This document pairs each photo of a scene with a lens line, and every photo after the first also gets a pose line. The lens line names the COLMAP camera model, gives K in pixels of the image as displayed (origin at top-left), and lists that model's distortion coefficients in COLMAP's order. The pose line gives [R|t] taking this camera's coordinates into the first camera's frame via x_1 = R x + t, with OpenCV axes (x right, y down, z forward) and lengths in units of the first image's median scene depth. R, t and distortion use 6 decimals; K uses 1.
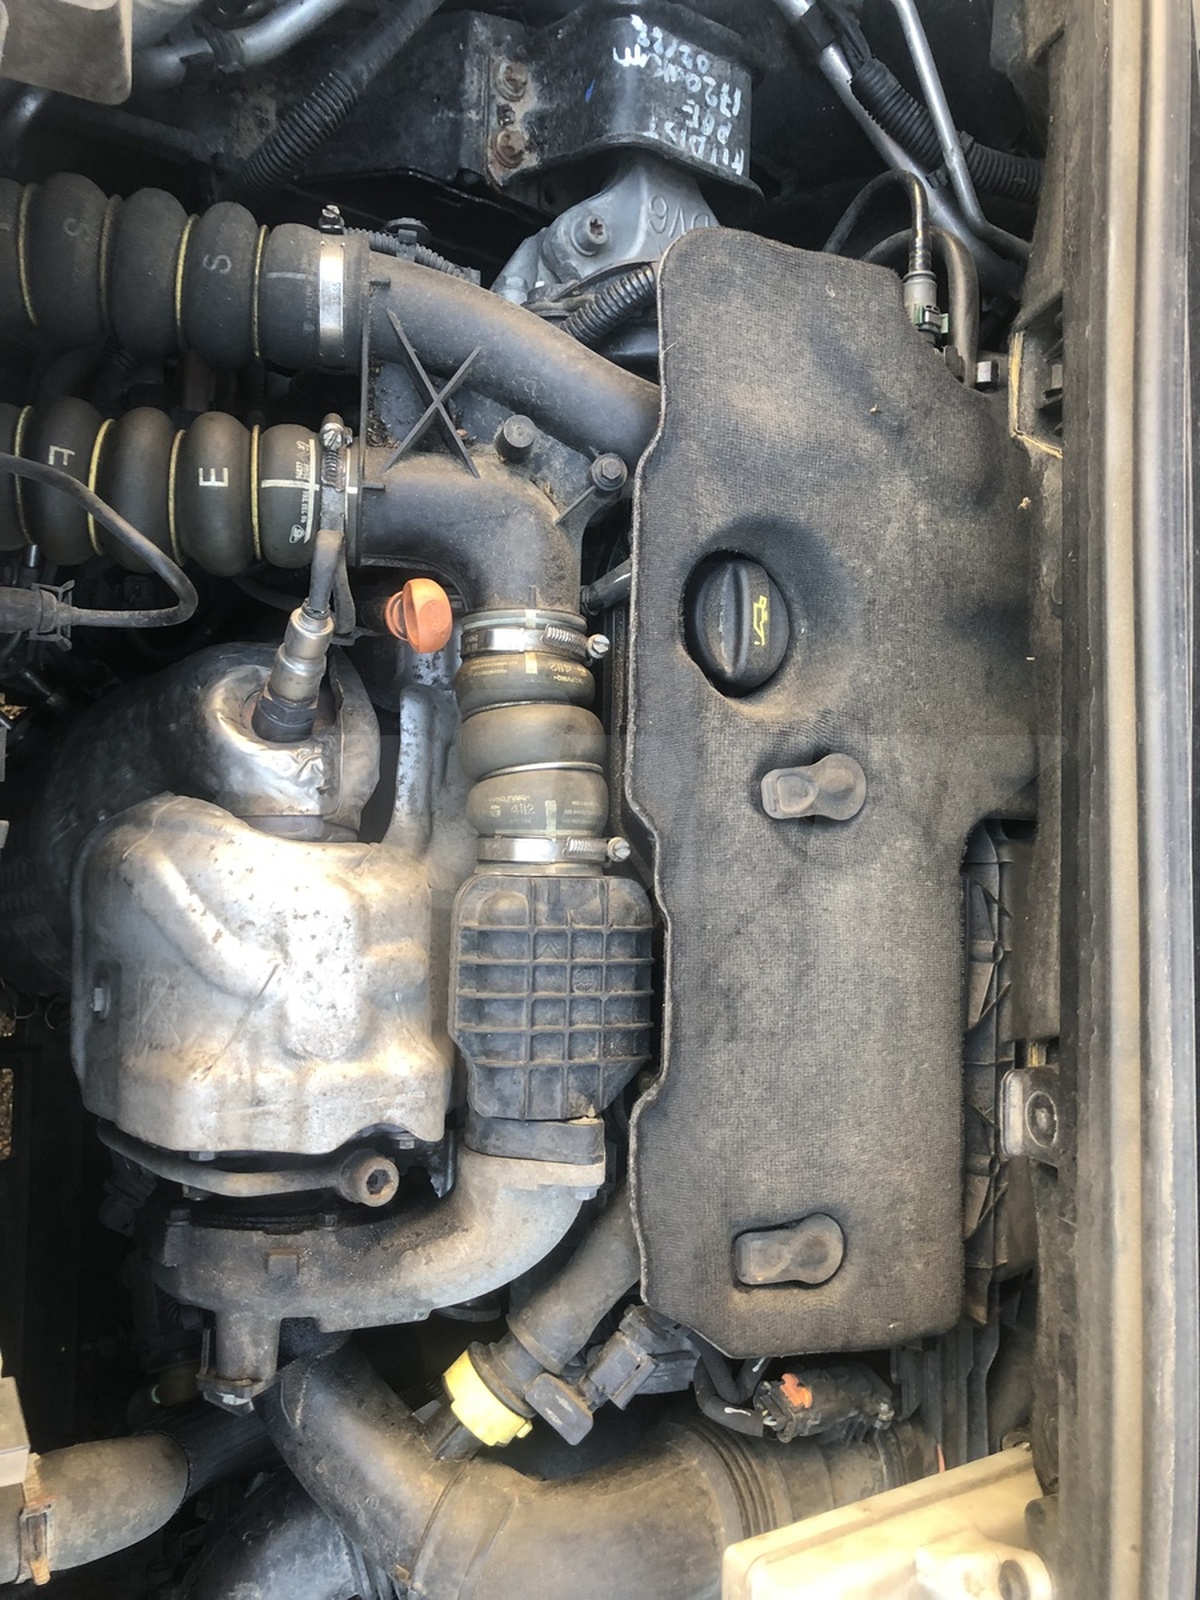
lens RADIAL K [[1292.9, 0, 600.0], [0, 1292.9, 800.0], [0, 0, 1]] dist [0.014153, 0.008698]
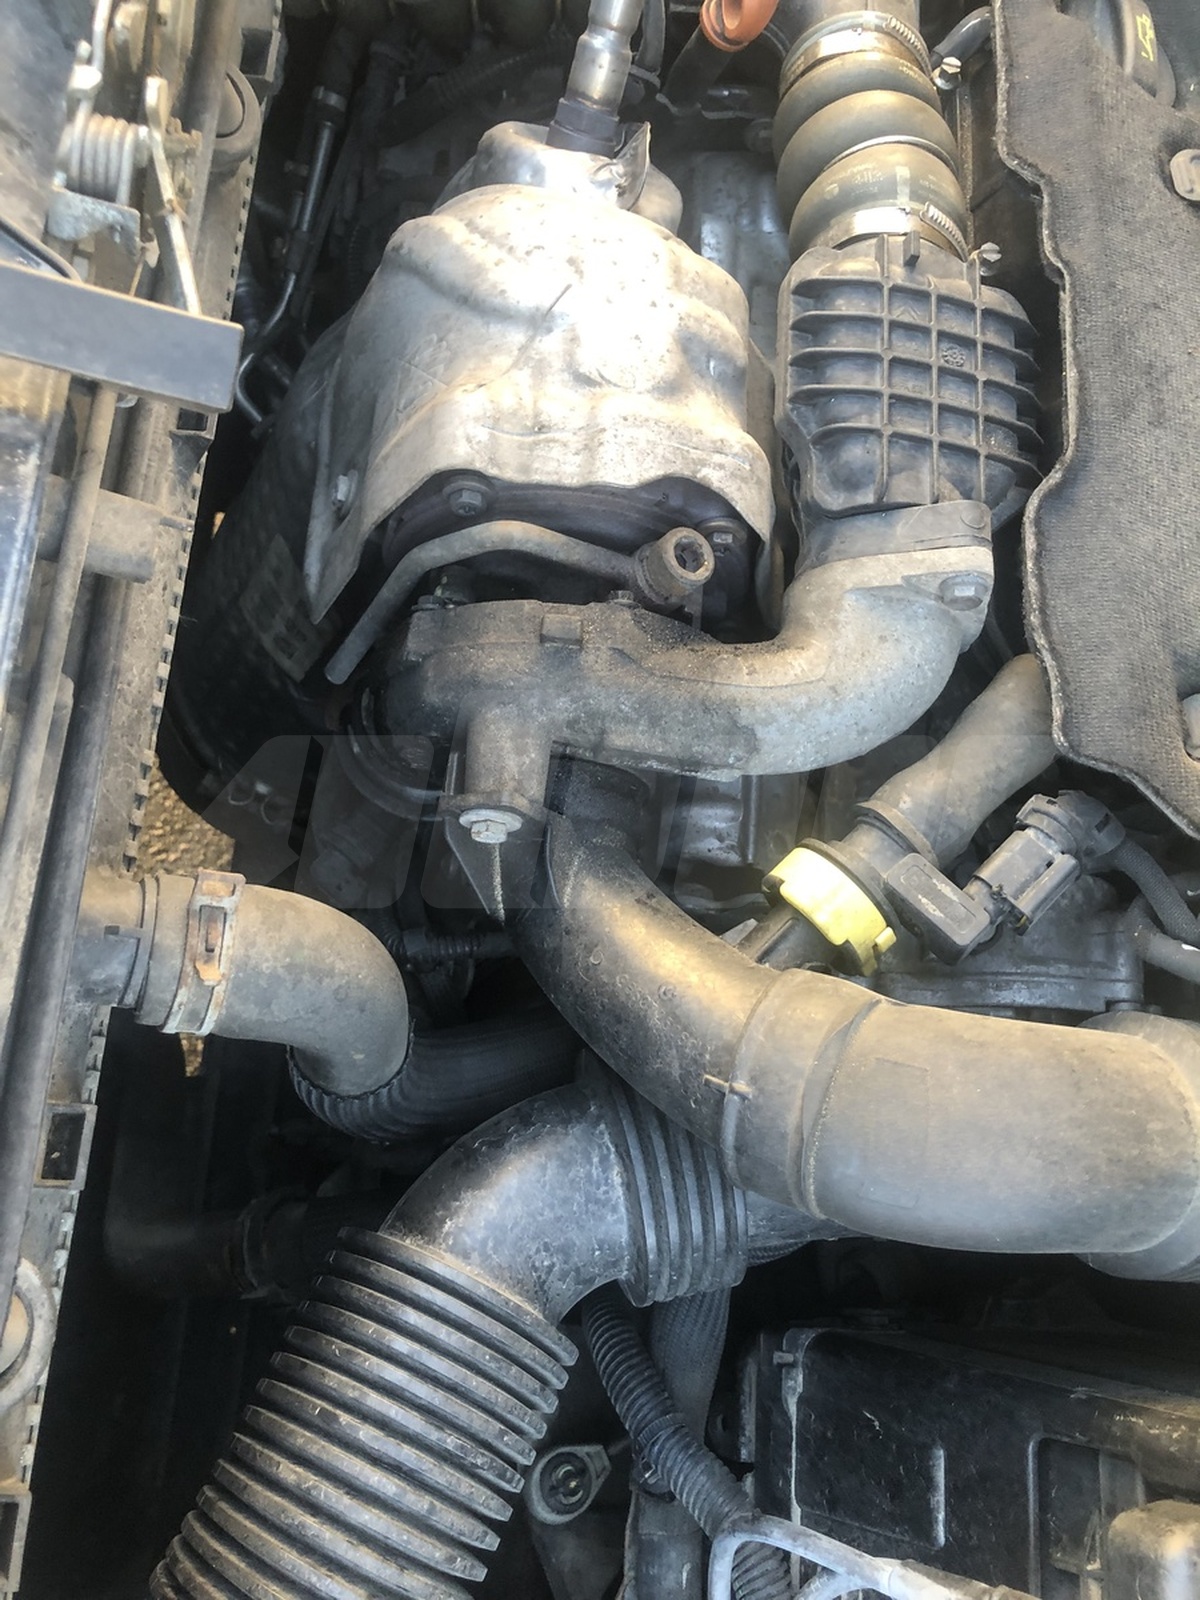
lens RADIAL K [[1312.6, 0, 600.0], [0, 1312.6, 800.0], [0, 0, 1]] dist [0.027563, -0.005966]
pose [[0.988588, -0.005508, -0.150546, -0.104427], [-0.035647, 0.962398, -0.269294, 0.618905], [0.146368, 0.271587, 0.951219, 0.296043]]
